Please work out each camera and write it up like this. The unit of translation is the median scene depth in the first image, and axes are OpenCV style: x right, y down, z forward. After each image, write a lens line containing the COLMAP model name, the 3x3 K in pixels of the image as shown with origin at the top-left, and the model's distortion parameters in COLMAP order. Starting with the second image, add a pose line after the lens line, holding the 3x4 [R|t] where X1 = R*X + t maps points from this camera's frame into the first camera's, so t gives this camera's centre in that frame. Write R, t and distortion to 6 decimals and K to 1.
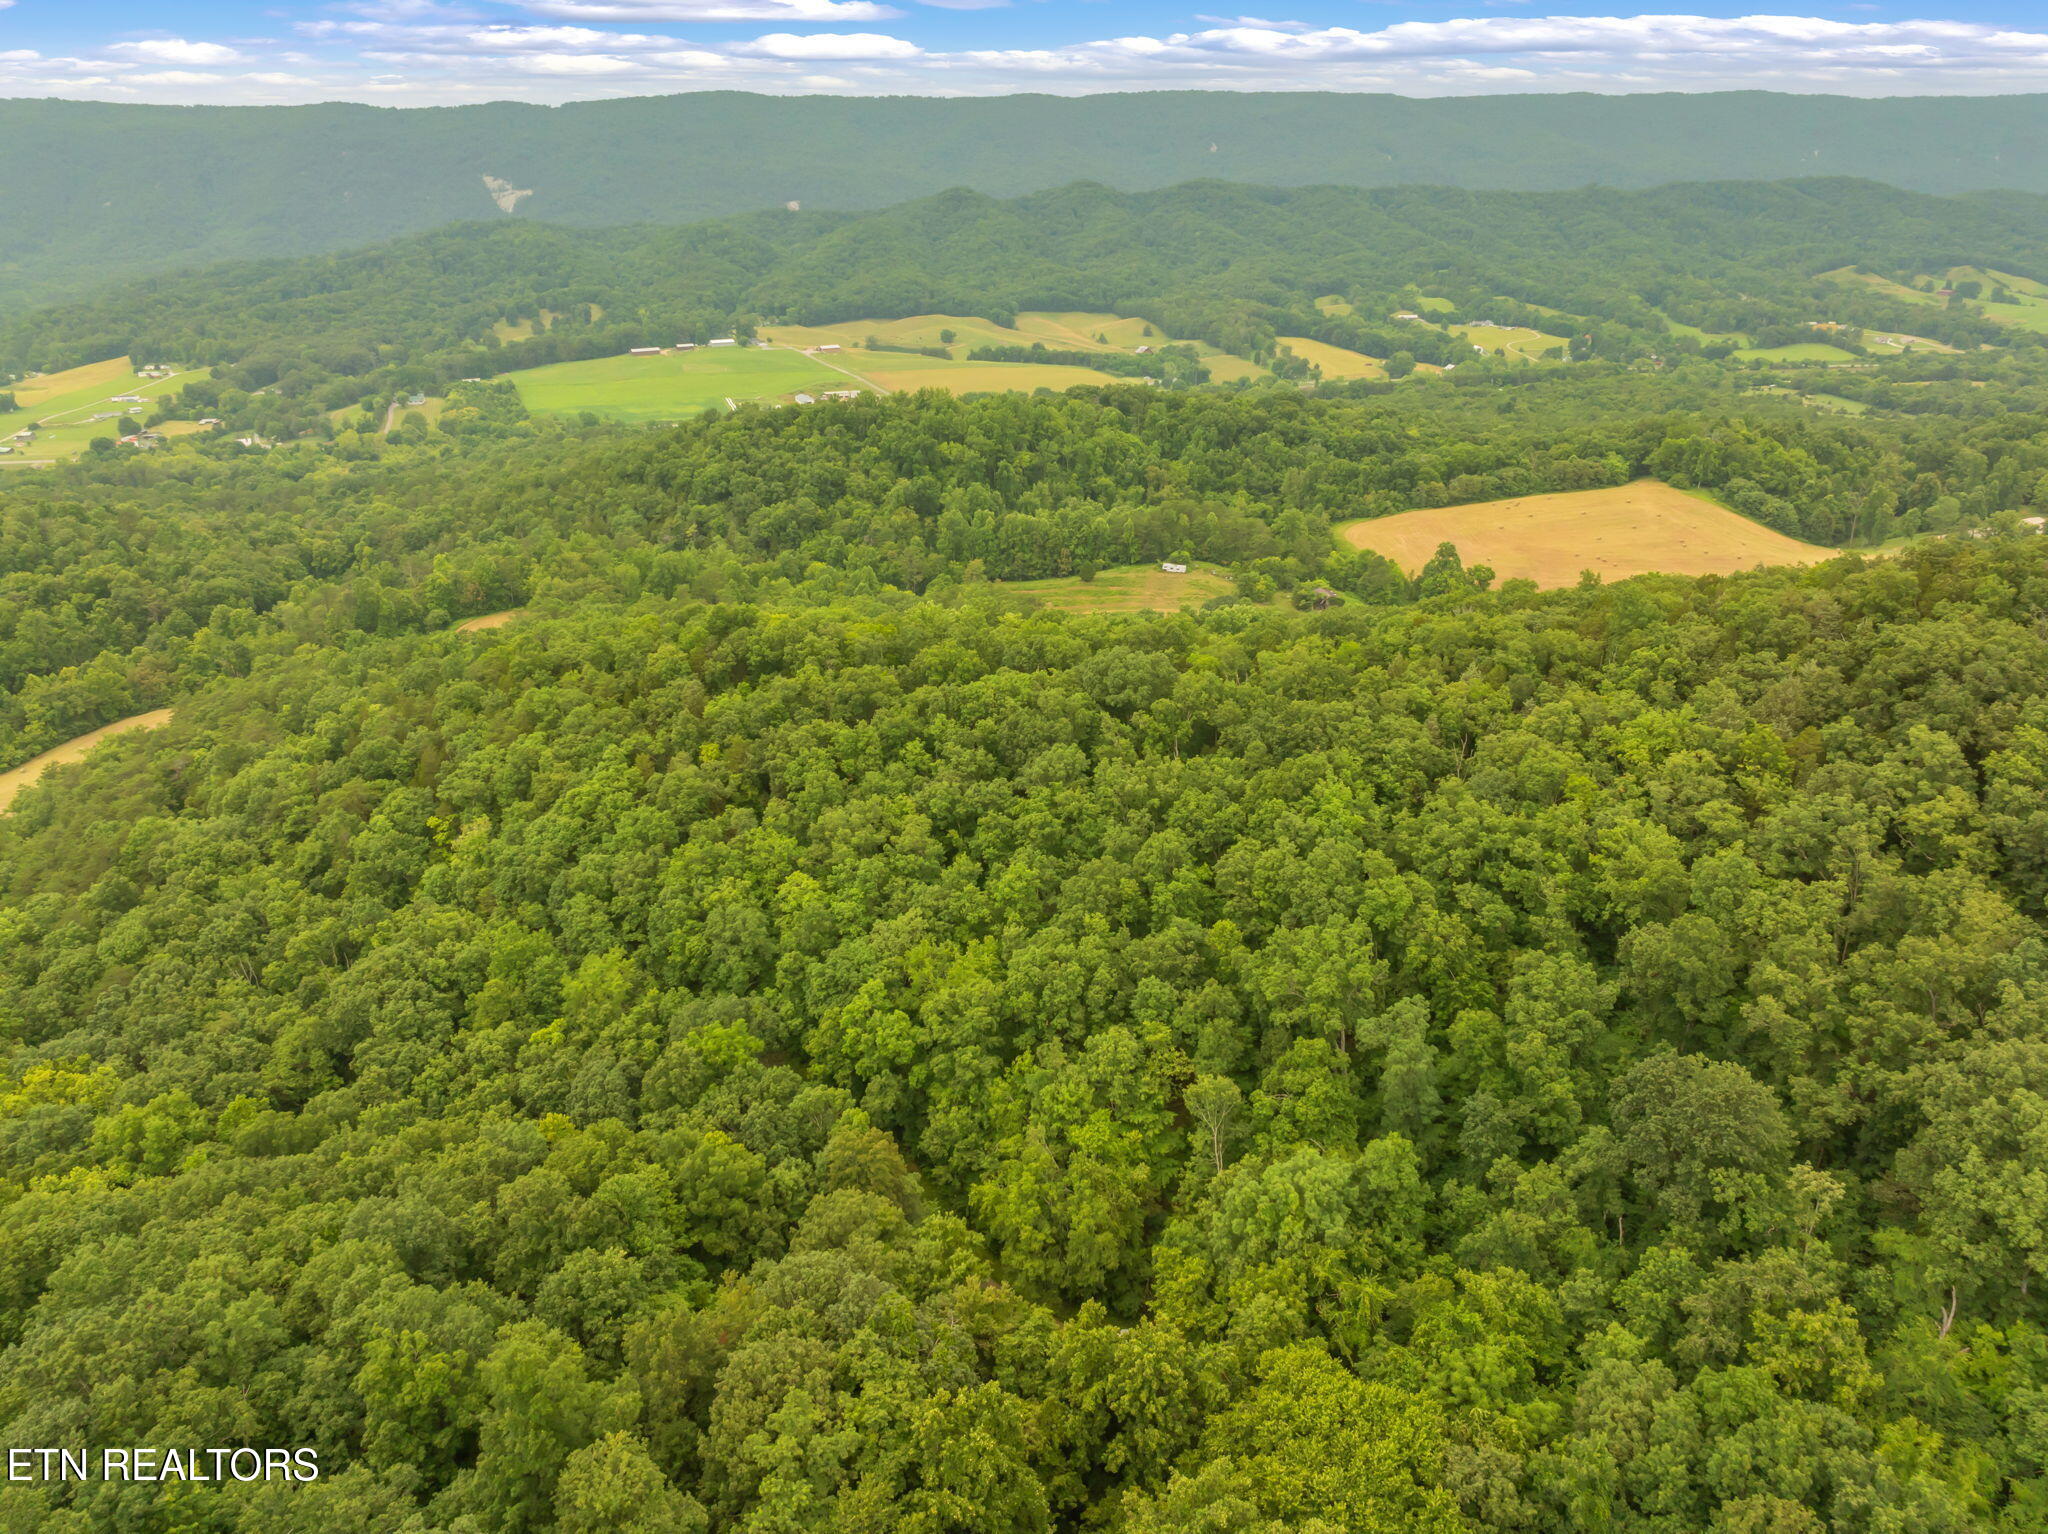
lens RADIAL K [[1438.1, 0, 1035.2], [0, 1438.1, 761.4], [0, 0, 1]] dist [-0.038022, -0.006005]
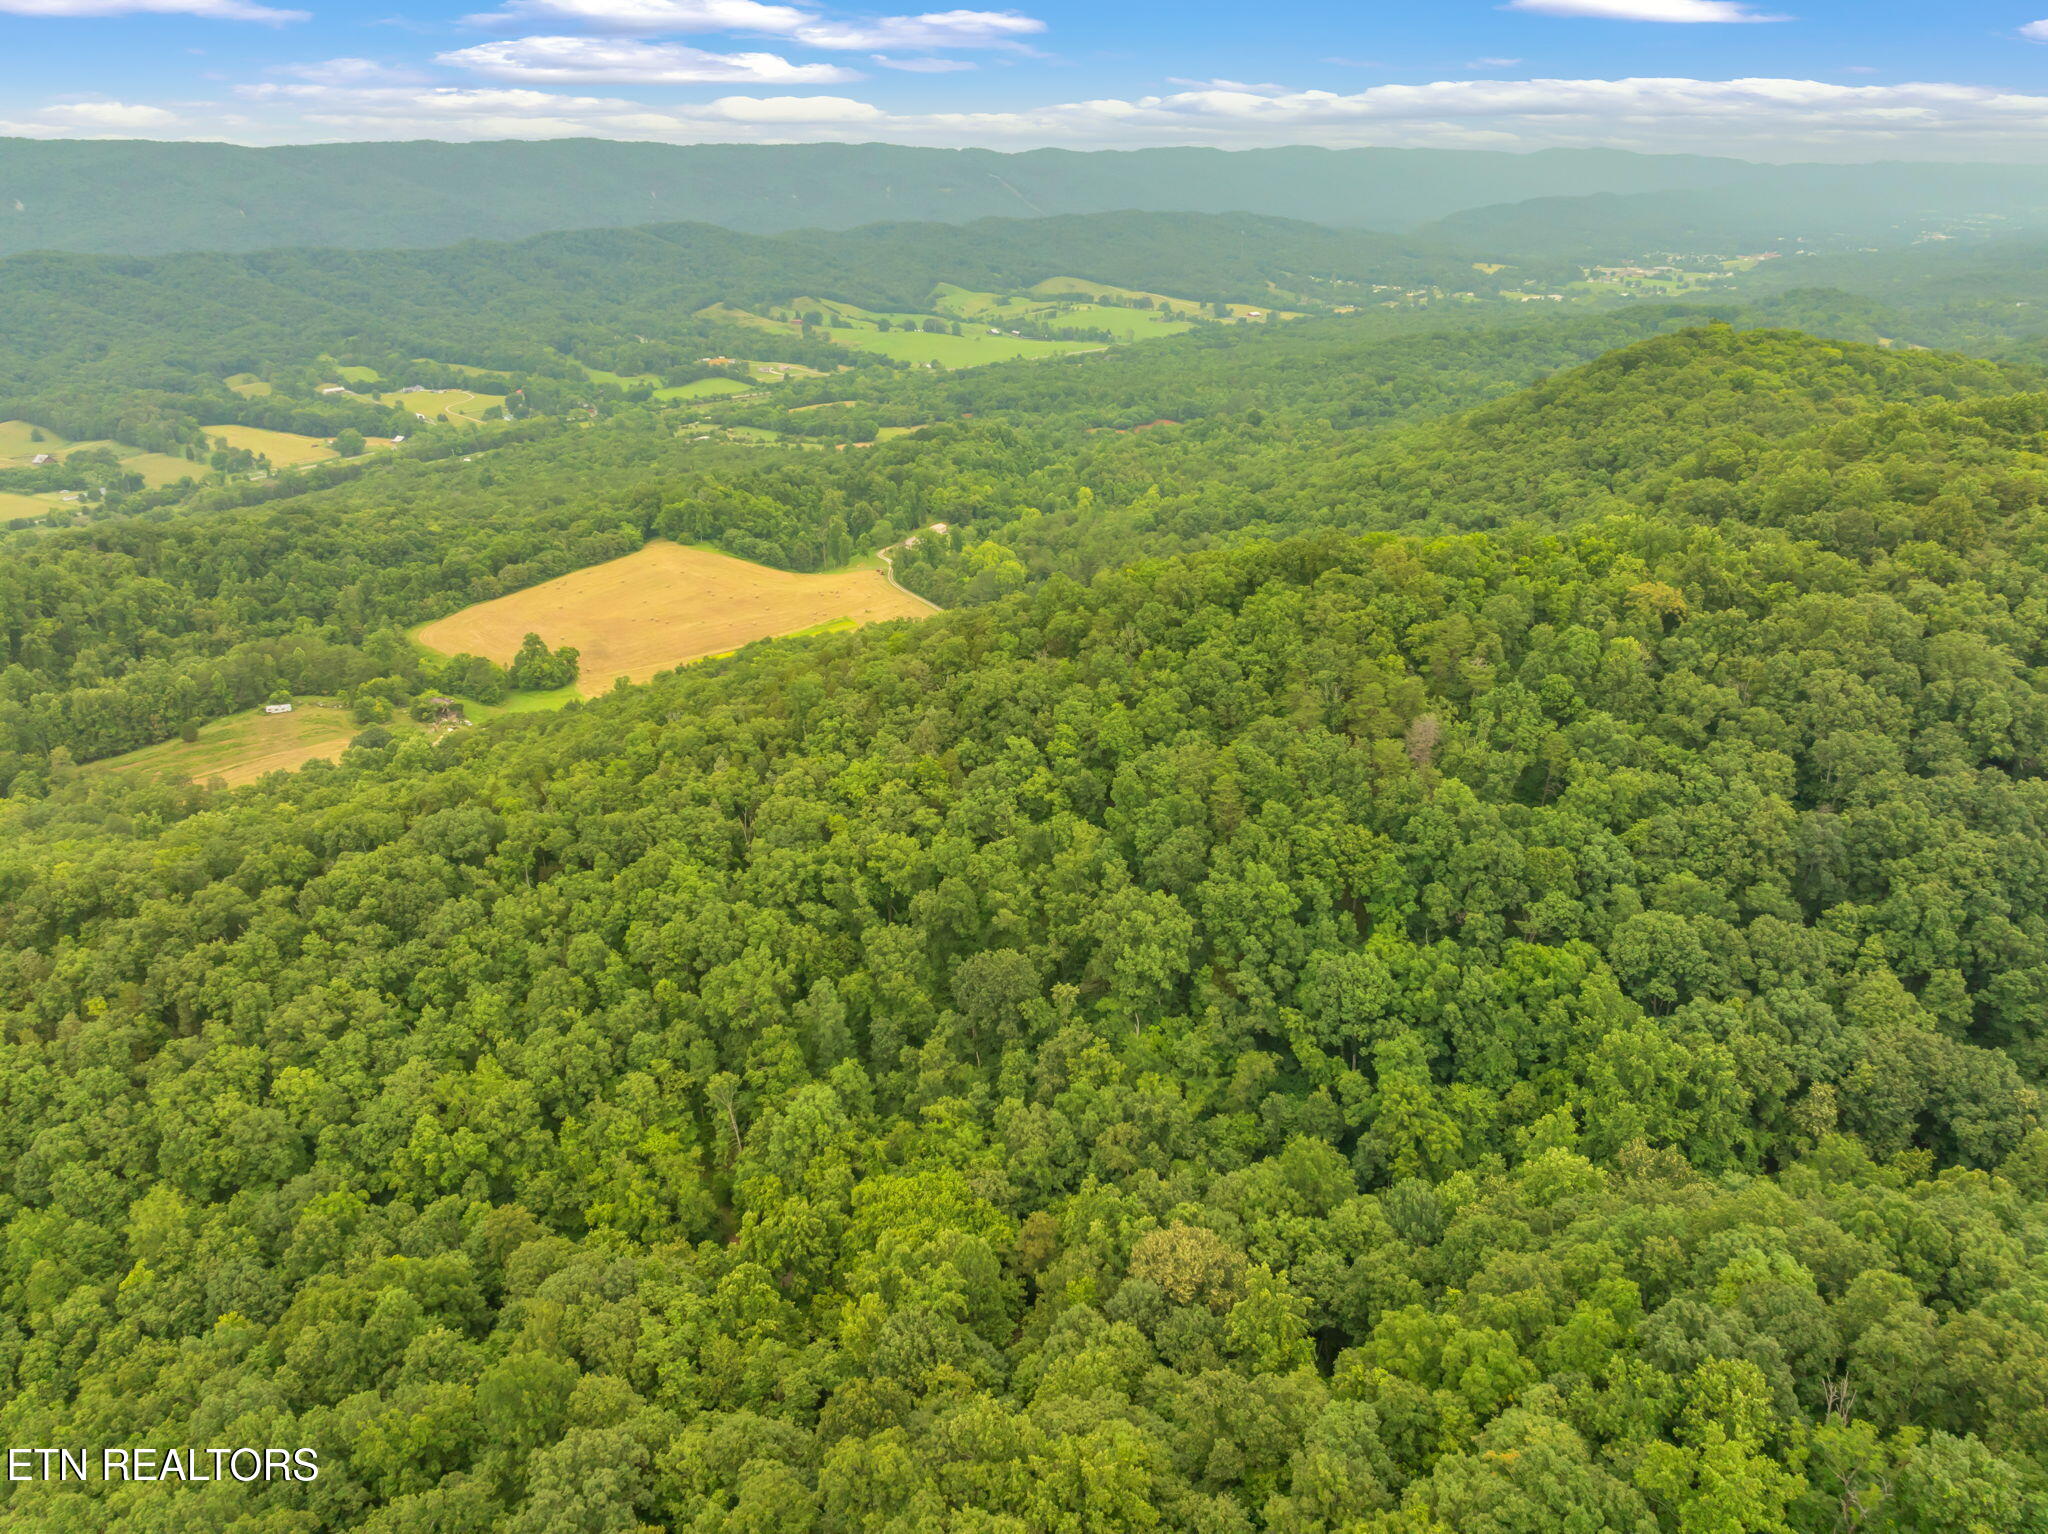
lens RADIAL K [[1438.1, 0, 1035.2], [0, 1438.1, 761.4], [0, 0, 1]] dist [-0.038022, -0.006005]
pose [[0.749451, -0.245307, 0.614937, -0.099960], [0.256176, 0.963922, 0.072309, -0.025862], [-0.610489, 0.103340, 0.785254, -0.090540]]
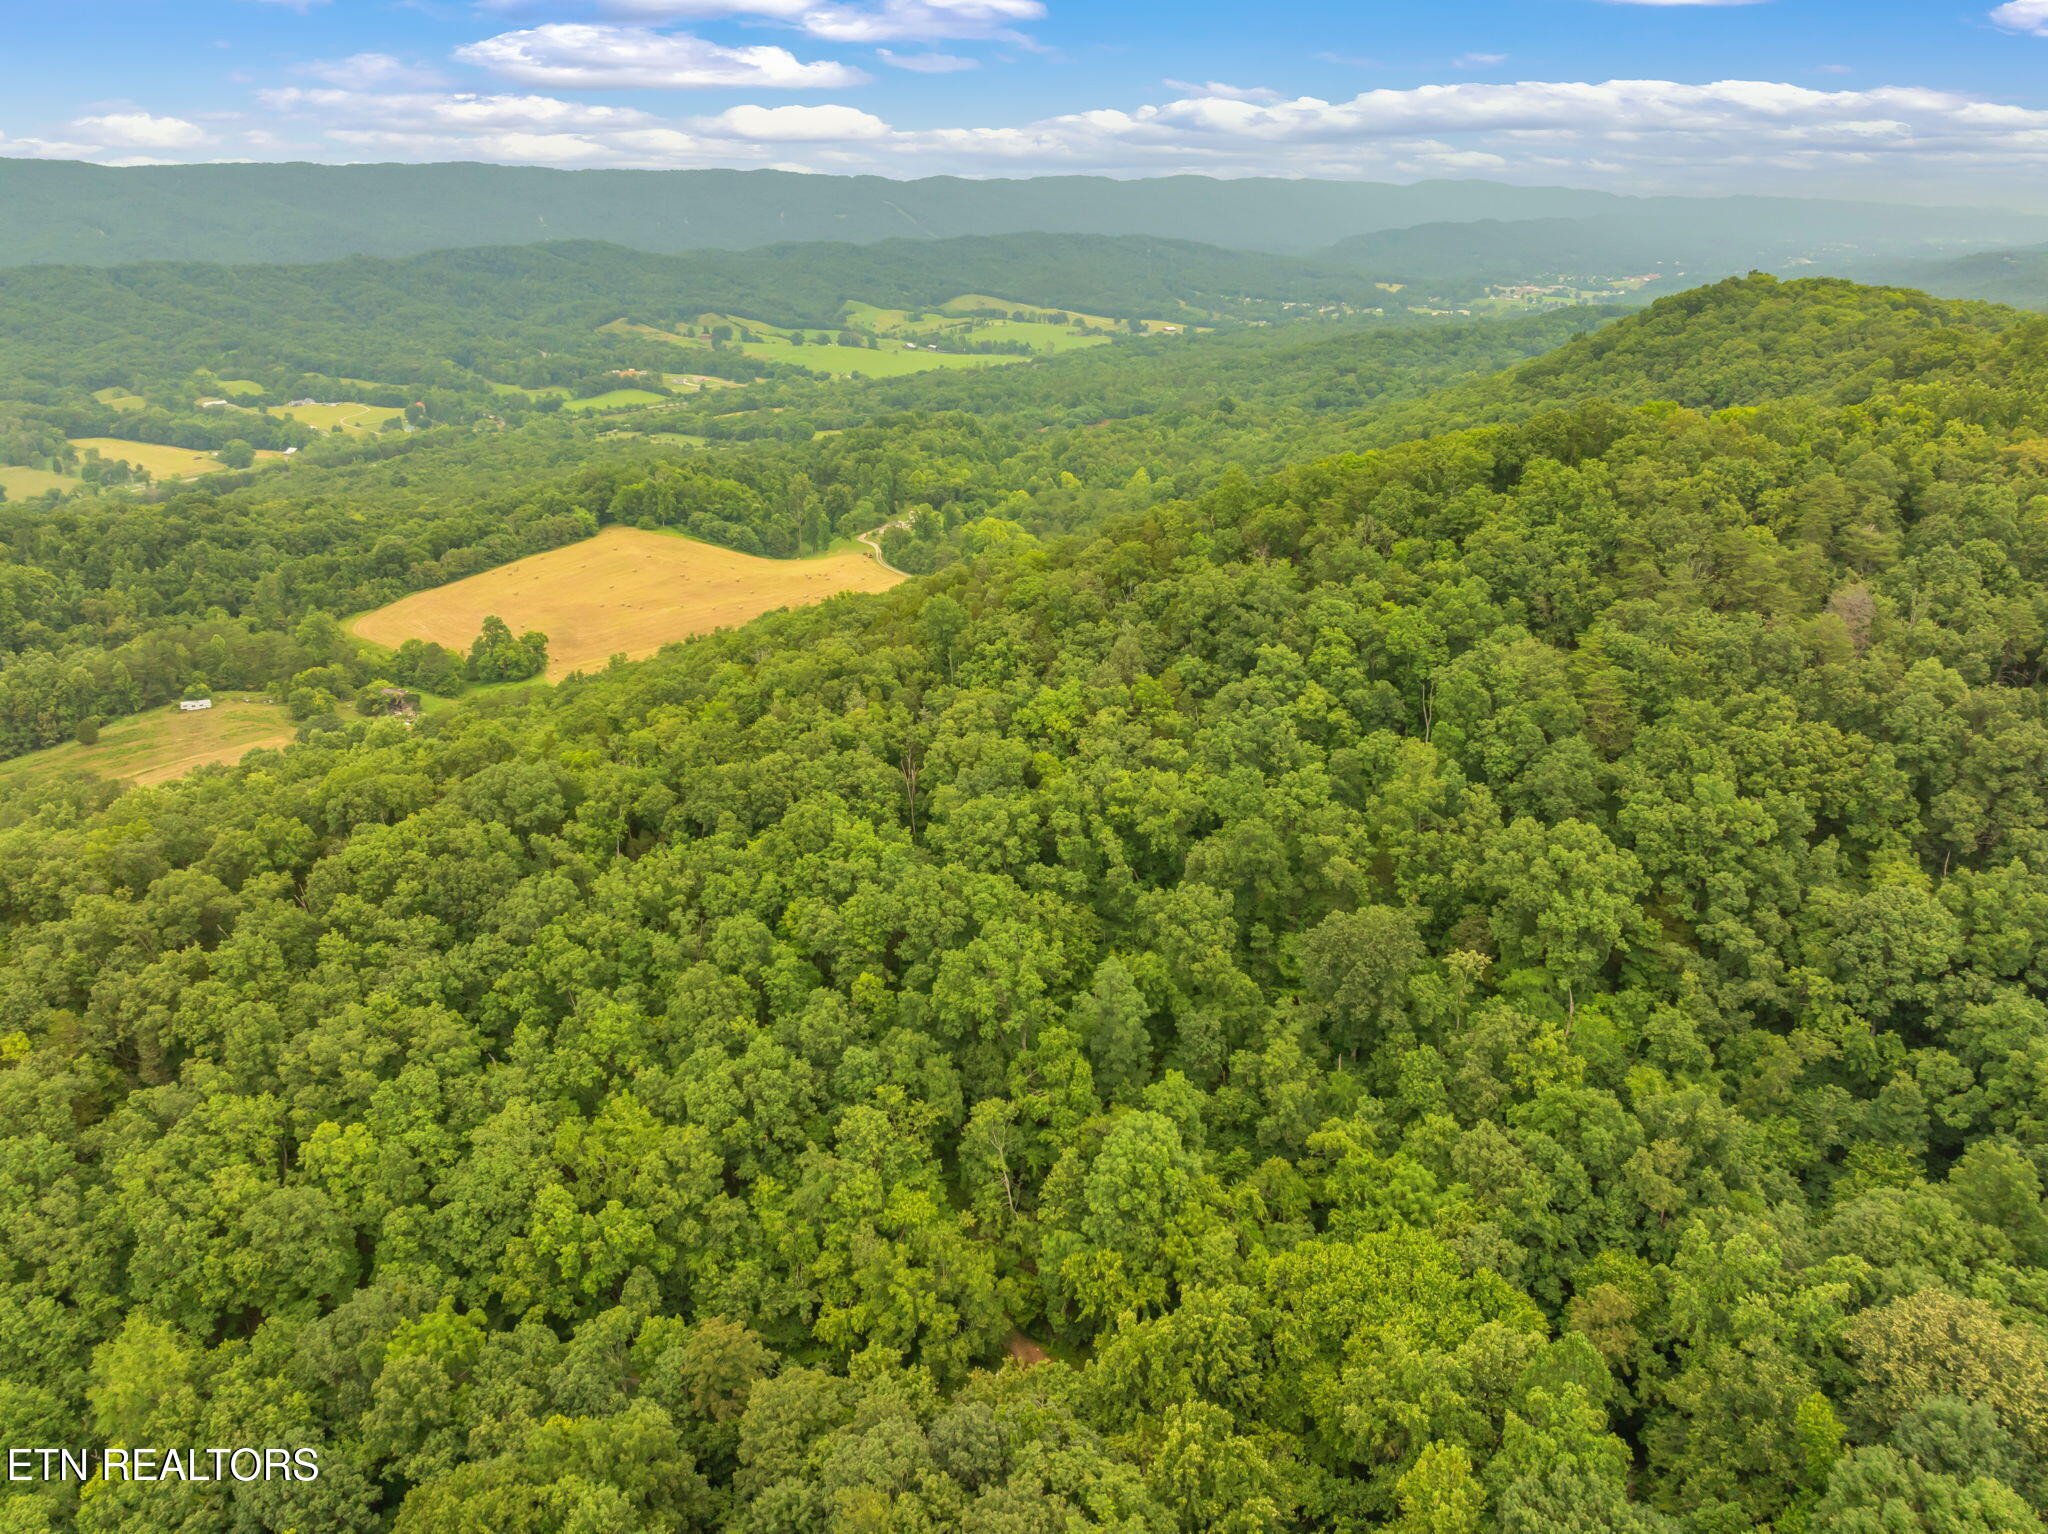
lens RADIAL K [[1436.7, 0, 1034.4], [0, 1436.7, 758.0], [0, 0, 1]] dist [-0.043509, 0.007381]
pose [[0.694757, -0.248463, 0.674966, -0.102362], [0.277903, 0.958290, 0.066706, -0.016340], [-0.663388, 0.141231, 0.734827, 0.037321]]
